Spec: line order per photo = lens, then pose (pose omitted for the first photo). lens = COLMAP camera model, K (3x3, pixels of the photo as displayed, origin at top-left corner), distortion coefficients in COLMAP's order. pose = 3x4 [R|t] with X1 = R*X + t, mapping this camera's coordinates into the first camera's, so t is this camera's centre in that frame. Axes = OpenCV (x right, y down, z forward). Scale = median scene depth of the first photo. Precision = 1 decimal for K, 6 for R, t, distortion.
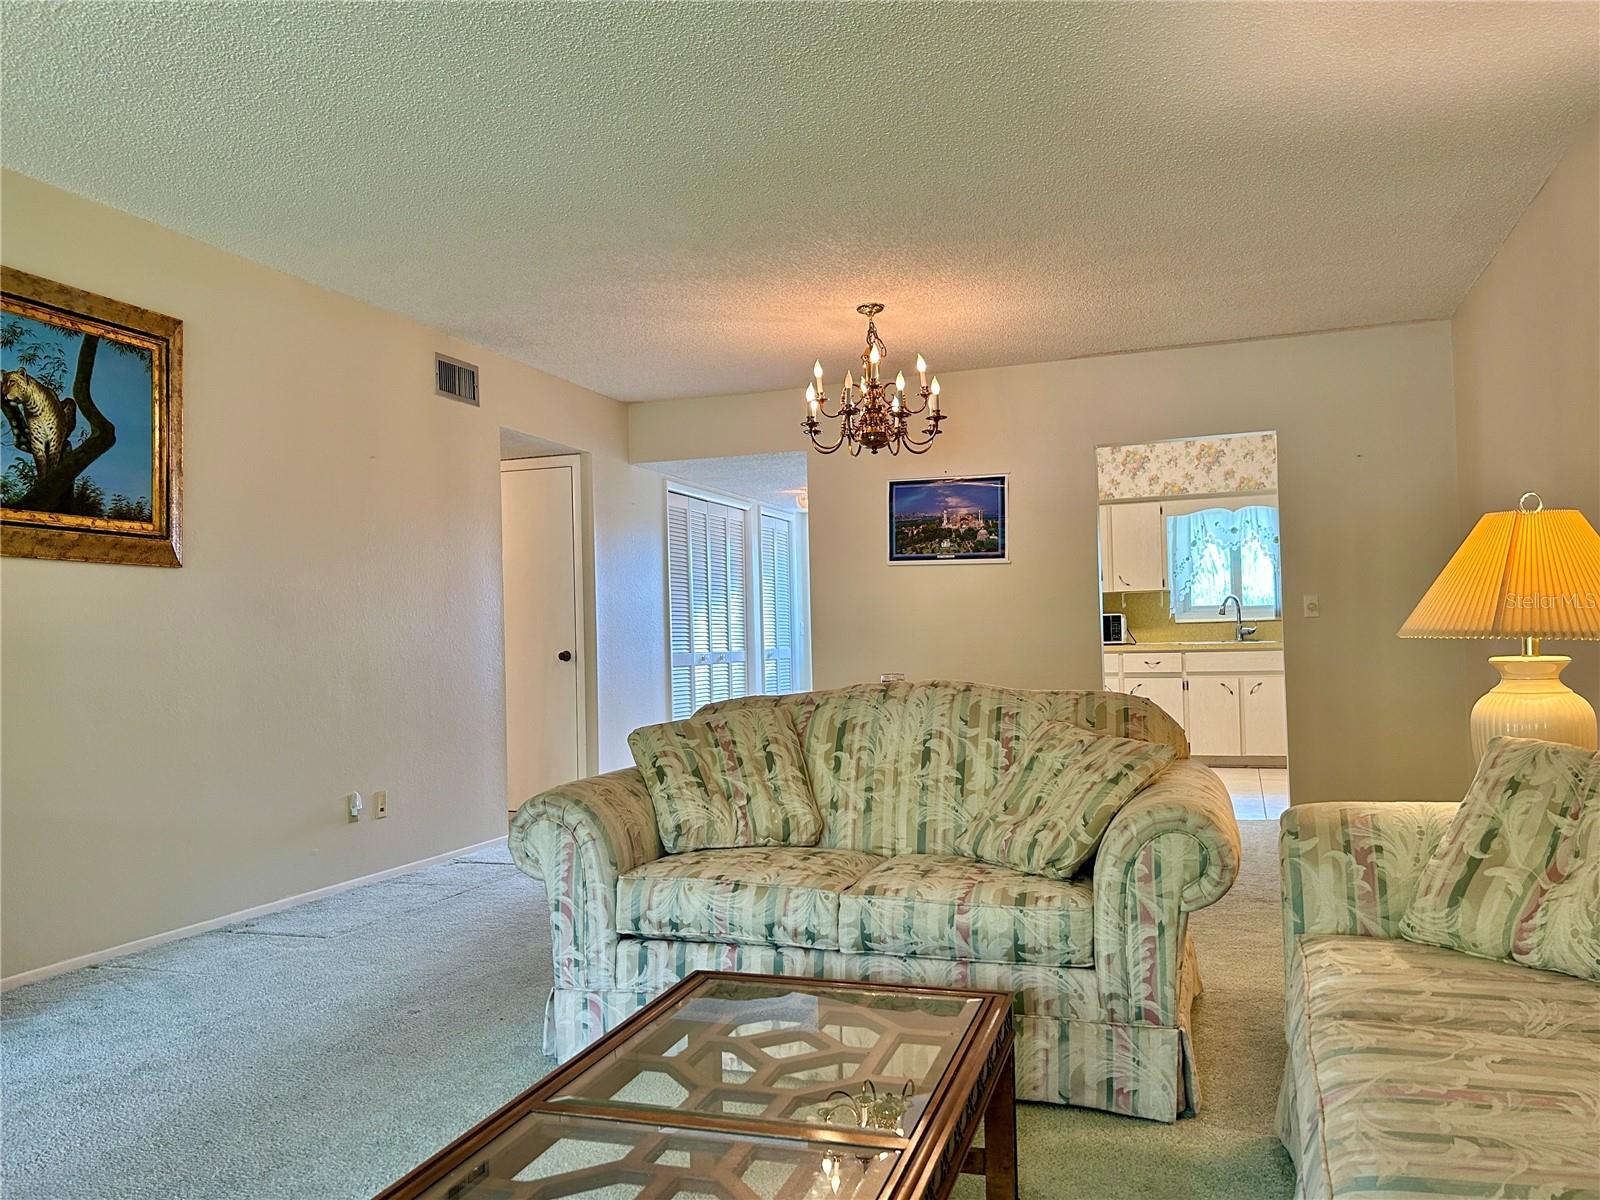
lens RADIAL K [[1219.0, 0, 794.2], [0, 1219.0, 609.6], [0, 0, 1]] dist [0.129357, -0.177237]
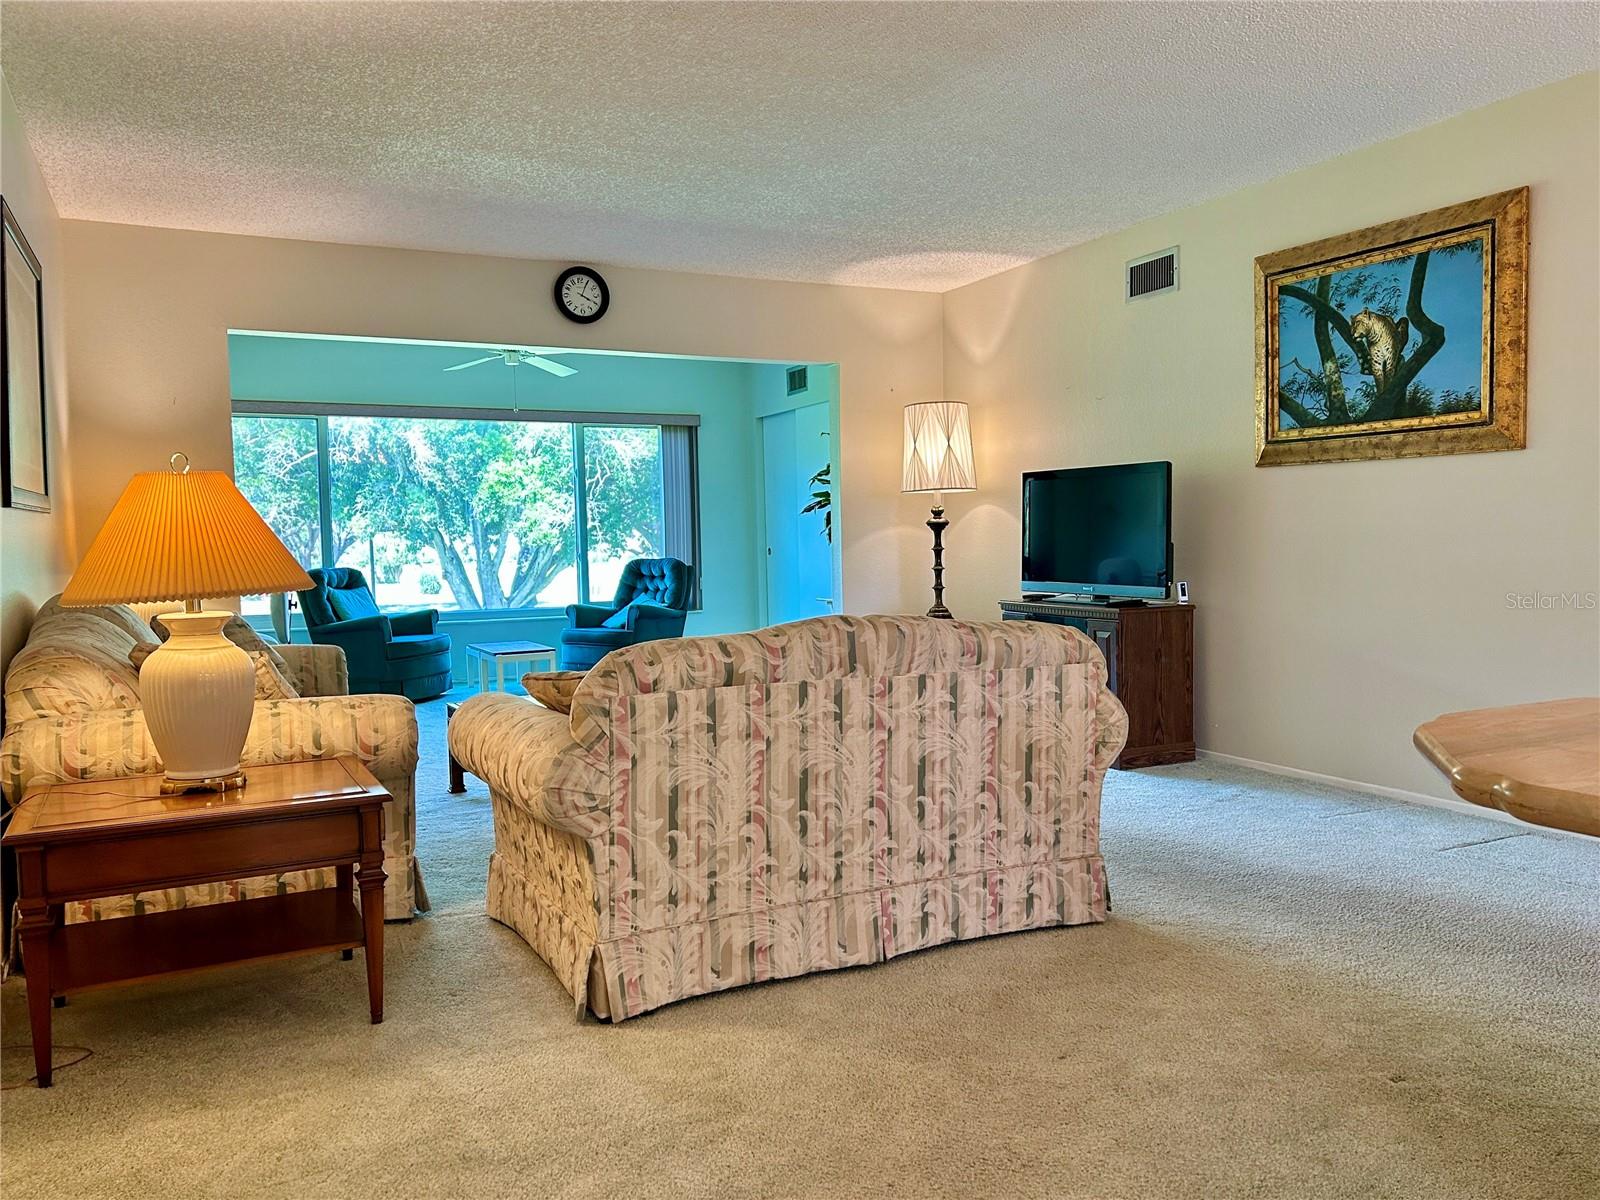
lens RADIAL K [[1225.5, 0, 805.5], [0, 1225.5, 602.5], [0, 0, 1]] dist [0.112175, -0.176839]
pose [[-0.702402, 0.076881, -0.707616, 0.764474], [0.054345, 0.997040, 0.054382, 0.002524], [0.709703, -0.000257, -0.704501, 1.661086]]
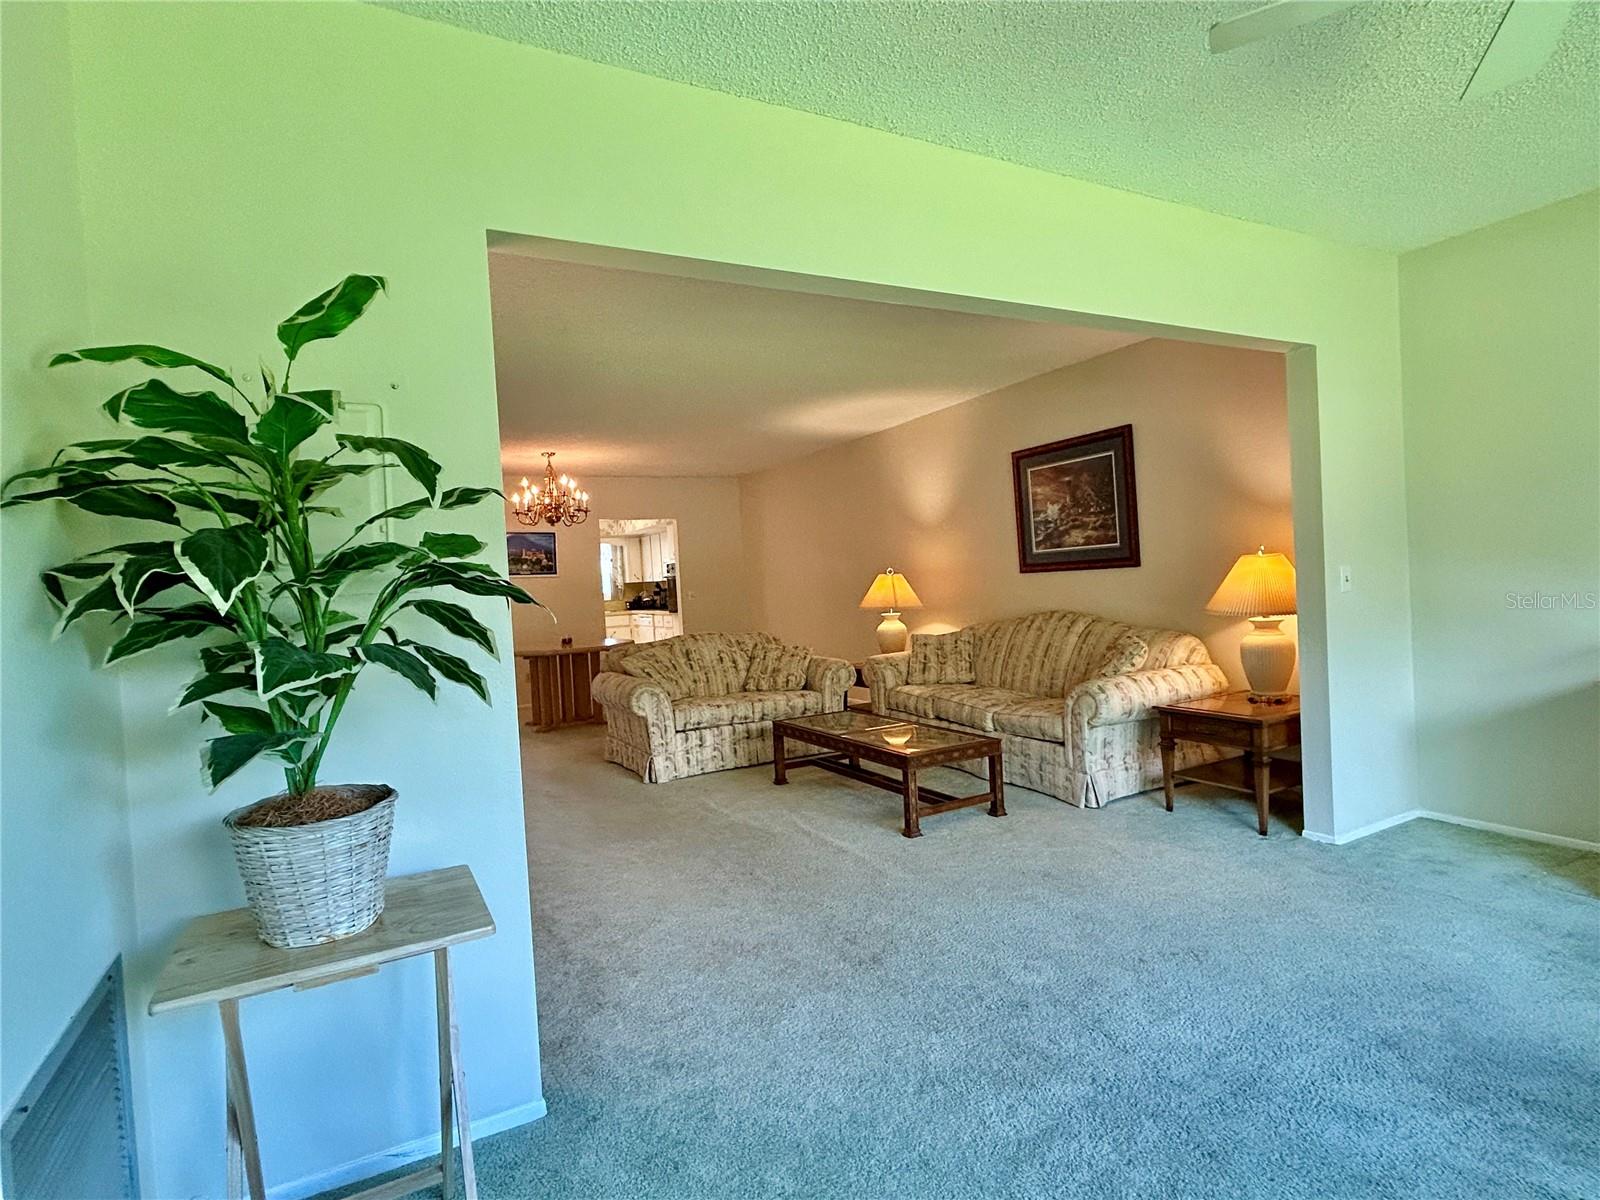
lens RADIAL K [[826.0, 0, 792.8], [0, 826.0, 599.4], [0, 0, 1]] dist [0.019908, 0.000118]
pose [[0.680259, -0.029477, 0.732378, -1.082738], [0.018868, 0.999564, 0.022705, -0.049895], [-0.732729, -0.001627, 0.680519, -0.346299]]
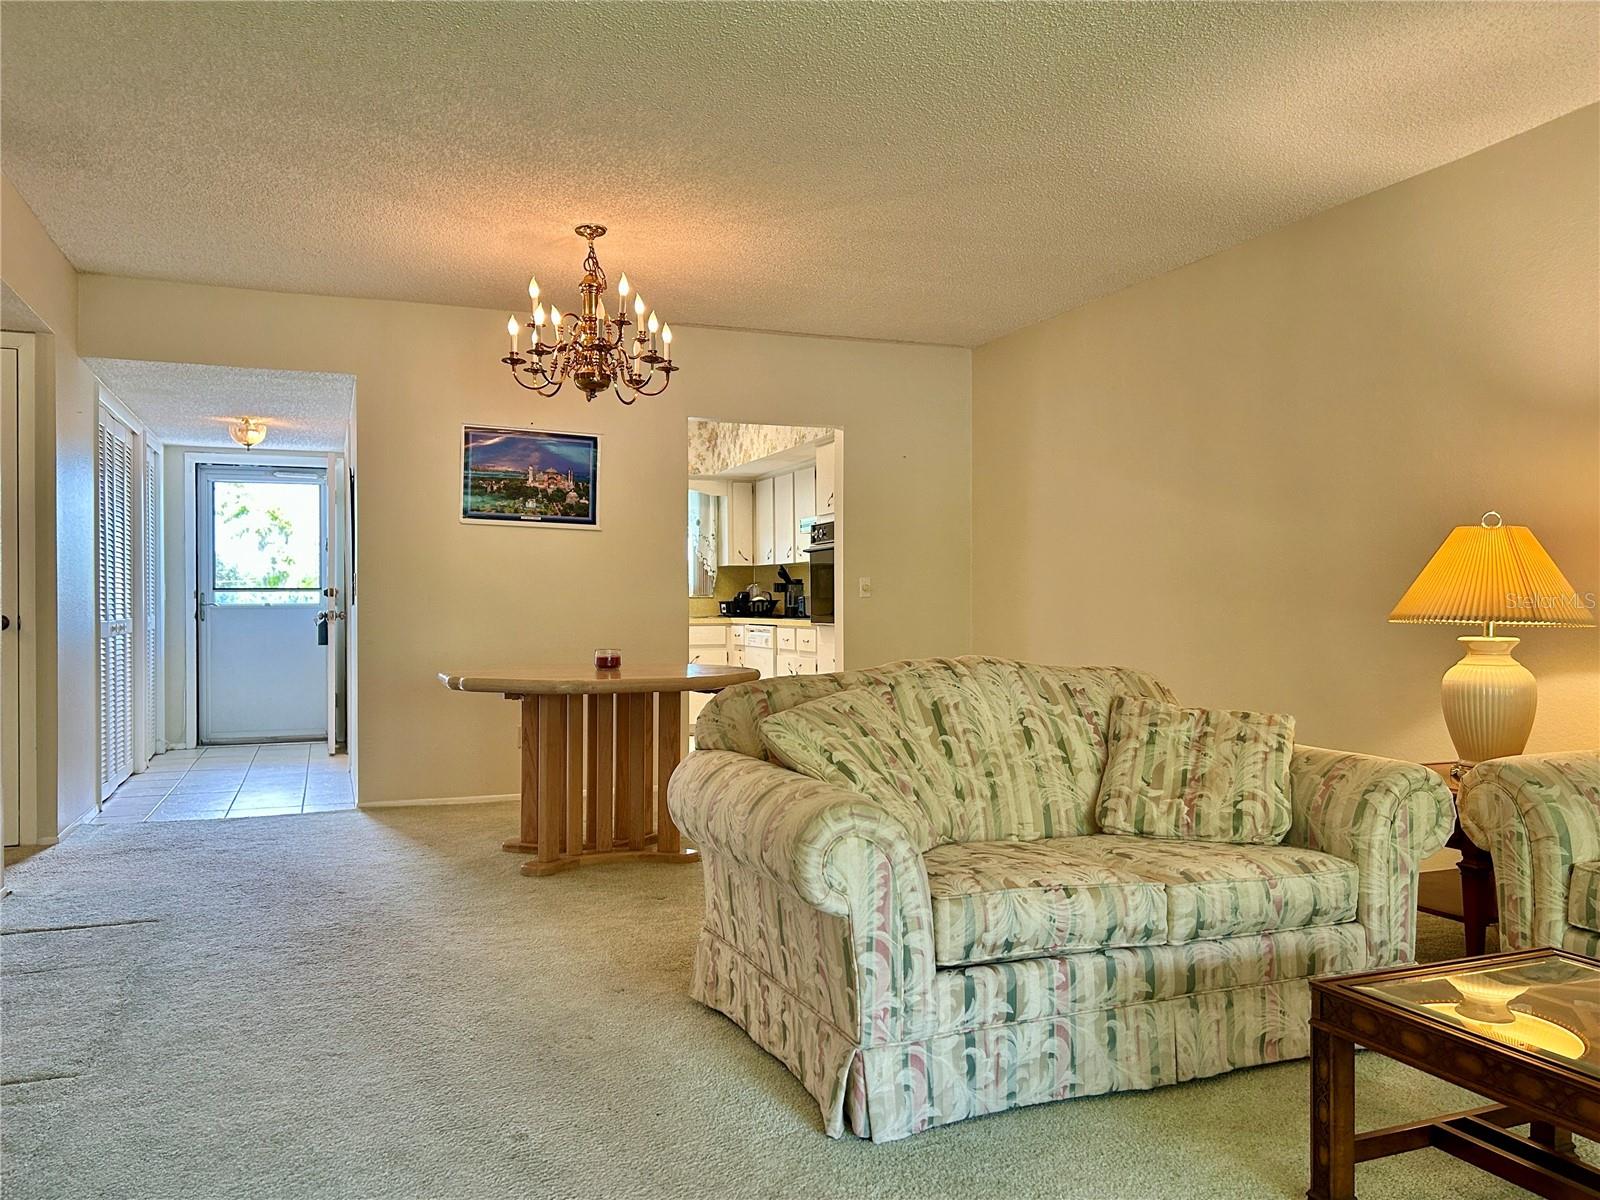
lens RADIAL K [[1225.5, 0, 805.5], [0, 1225.5, 602.5], [0, 0, 1]] dist [0.112175, -0.176839]
pose [[0.756382, 0.024758, 0.653662, -0.639064], [-0.035114, 0.999379, 0.002781, 0.018009], [-0.653187, -0.025056, 0.756782, 0.372188]]
